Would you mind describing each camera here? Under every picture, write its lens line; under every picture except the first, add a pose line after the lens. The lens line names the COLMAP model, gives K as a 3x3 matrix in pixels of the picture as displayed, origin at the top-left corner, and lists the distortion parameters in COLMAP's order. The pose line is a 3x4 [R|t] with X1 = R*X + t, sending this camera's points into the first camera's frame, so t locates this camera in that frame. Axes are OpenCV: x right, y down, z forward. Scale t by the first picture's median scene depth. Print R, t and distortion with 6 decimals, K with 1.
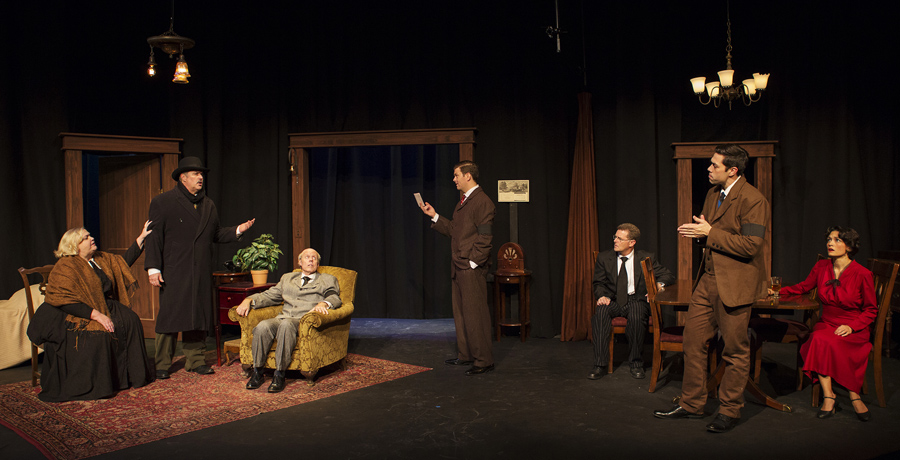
lens RADIAL K [[648.5, 0, 450.0], [0, 648.5, 230.0], [0, 0, 1]] dist [-0.004849, 0.002218]
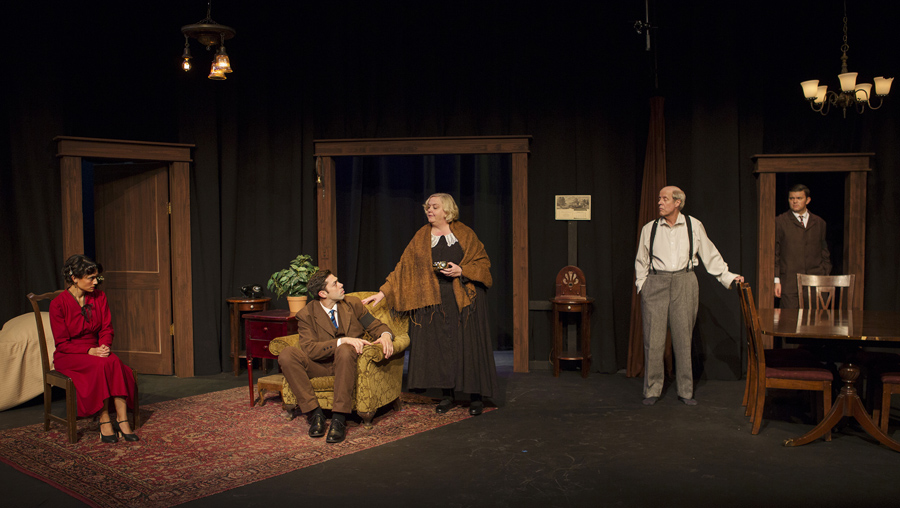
lens RADIAL K [[729.8, 0, 451.9], [0, 729.8, 264.7], [0, 0, 1]] dist [-0.002850, 0.002469]
pose [[0.999266, 0.003574, 0.038136, -0.129013], [-0.004282, 0.999820, 0.018494, 0.000265], [-0.038063, -0.018643, 0.999101, 0.012409]]
